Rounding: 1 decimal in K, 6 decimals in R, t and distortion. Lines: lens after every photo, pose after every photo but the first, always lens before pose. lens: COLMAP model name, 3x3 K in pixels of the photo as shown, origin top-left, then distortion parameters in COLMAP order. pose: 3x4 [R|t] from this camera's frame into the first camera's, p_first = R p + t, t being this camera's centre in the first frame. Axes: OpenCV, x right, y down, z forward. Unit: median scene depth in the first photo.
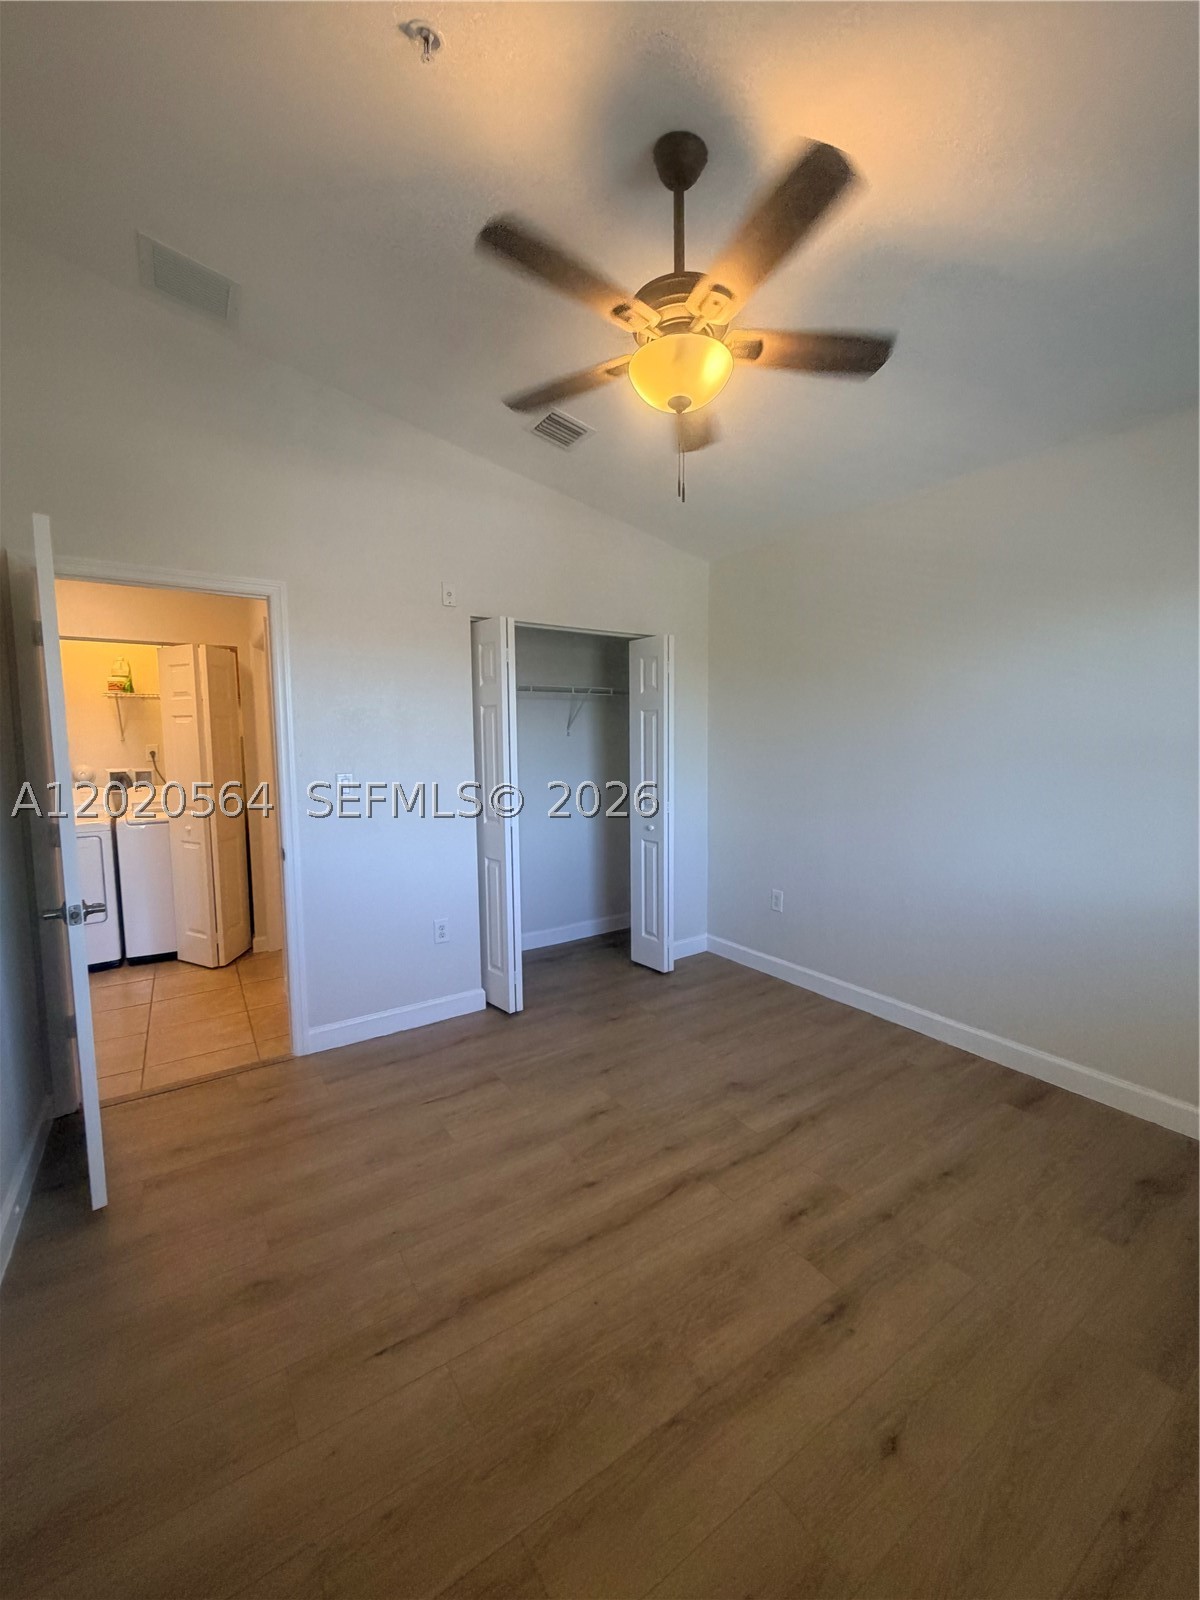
lens RADIAL K [[634.2, 0, 600.5], [0, 634.2, 798.2], [0, 0, 1]] dist [-0.001181, -0.000419]
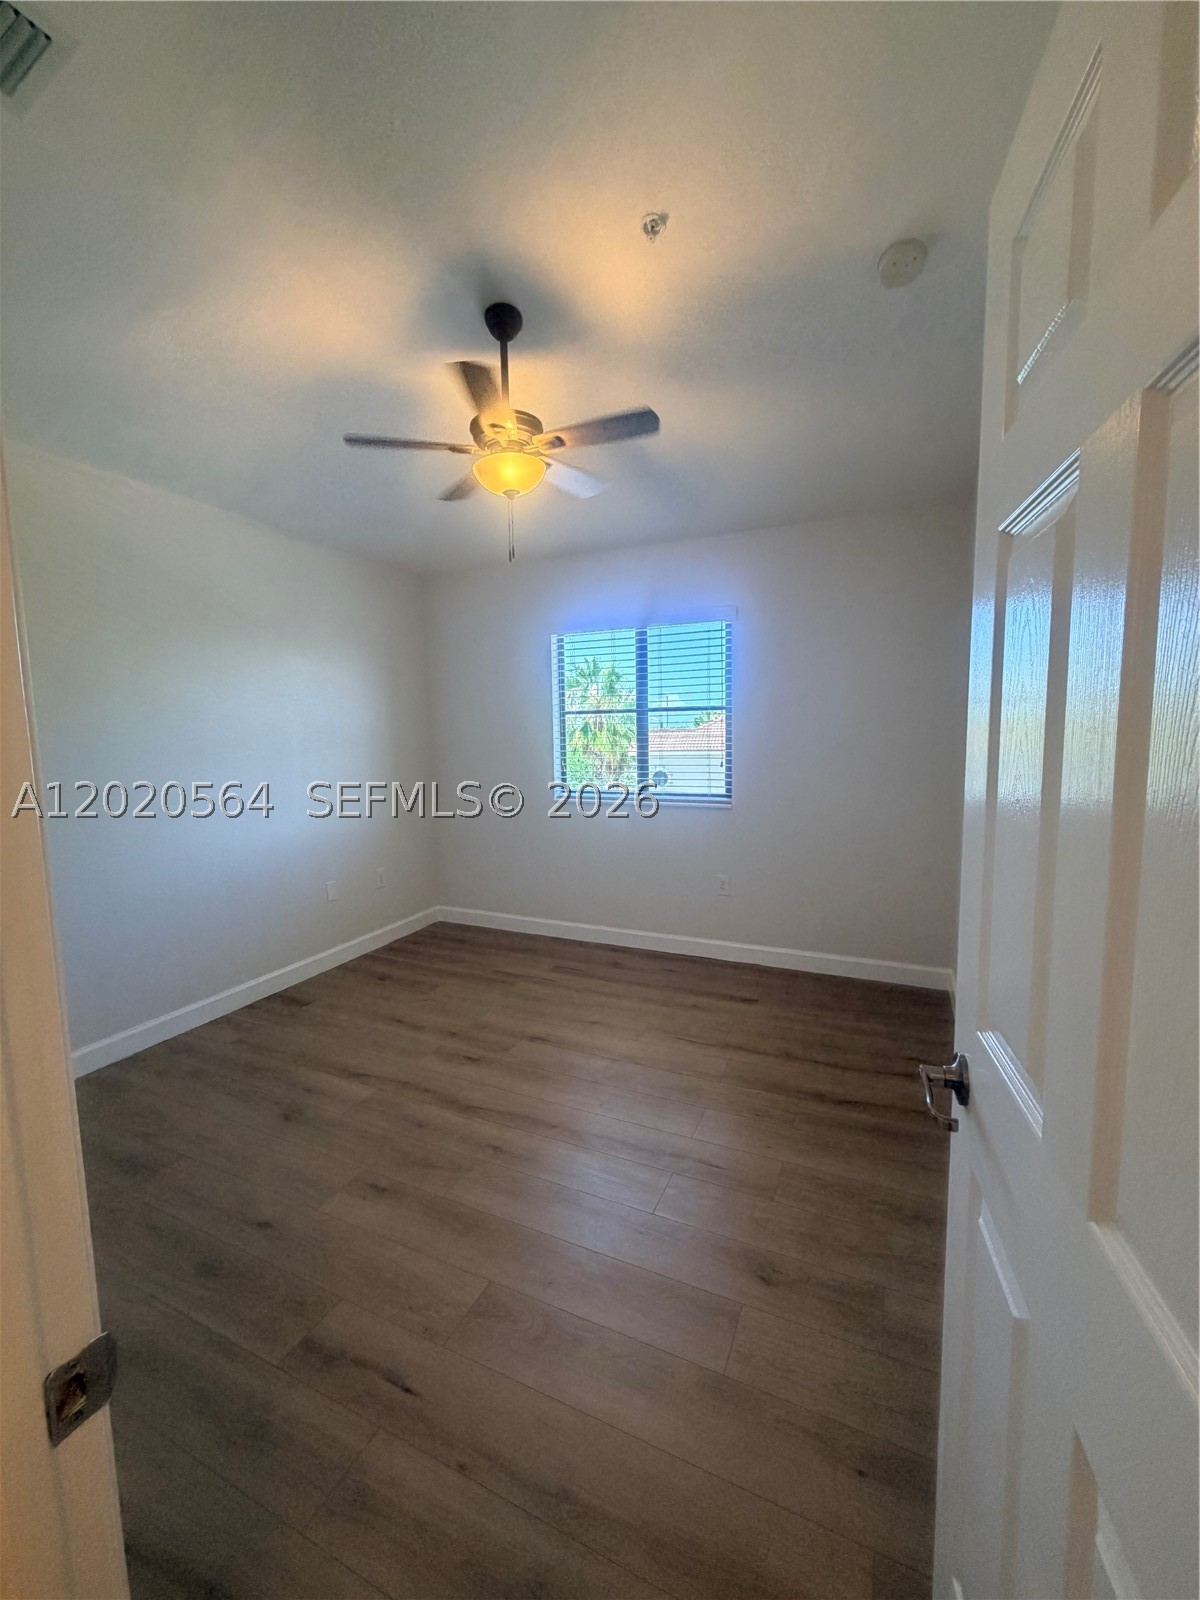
lens RADIAL K [[634.2, 0, 600.5], [0, 634.2, 798.2], [0, 0, 1]] dist [-0.001181, -0.000419]
pose [[-0.532276, -0.064024, 0.844146, -0.643157], [0.096802, 0.985993, 0.135821, -0.061893], [-0.841018, 0.154010, -0.518623, 0.876717]]
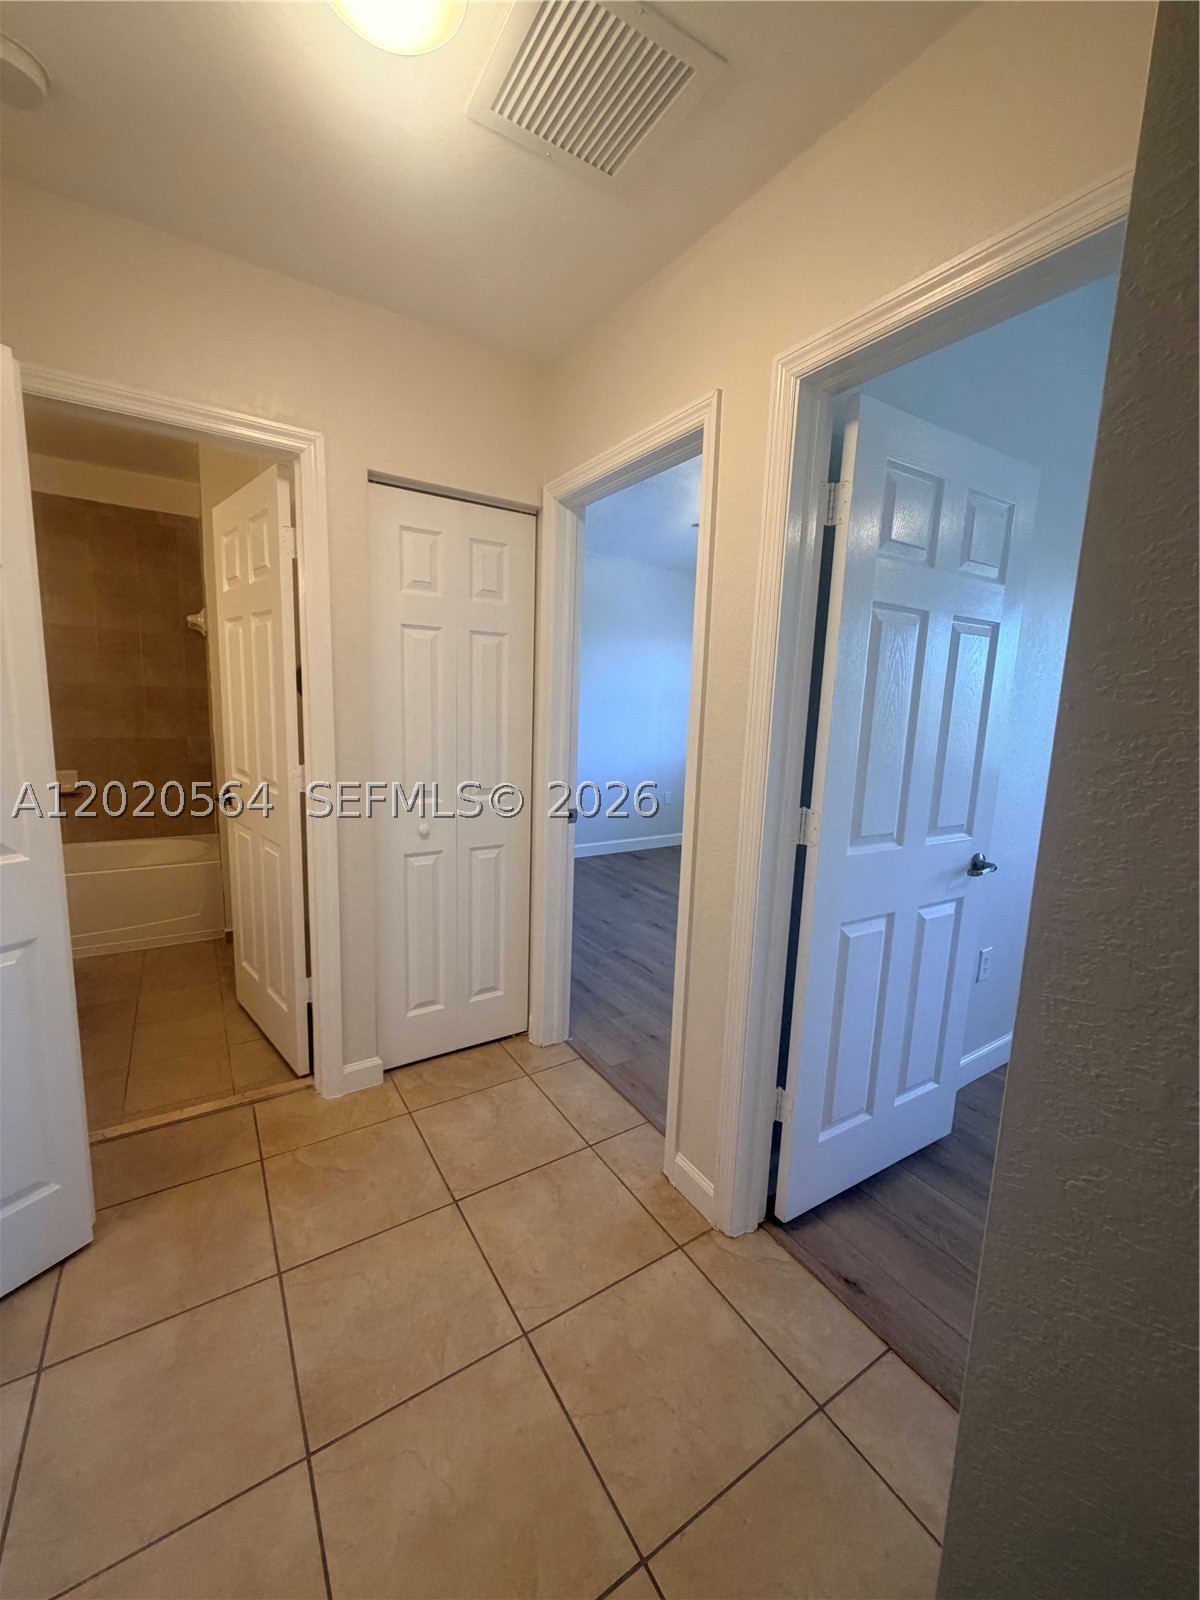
lens RADIAL K [[634.2, 0, 600.5], [0, 634.2, 798.2], [0, 0, 1]] dist [-0.001181, -0.000419]
pose [[0.009946, -0.144401, 0.989469, -1.240363], [0.047591, 0.988465, 0.143776, -0.051212], [-0.998817, 0.045660, 0.016703, 0.875322]]
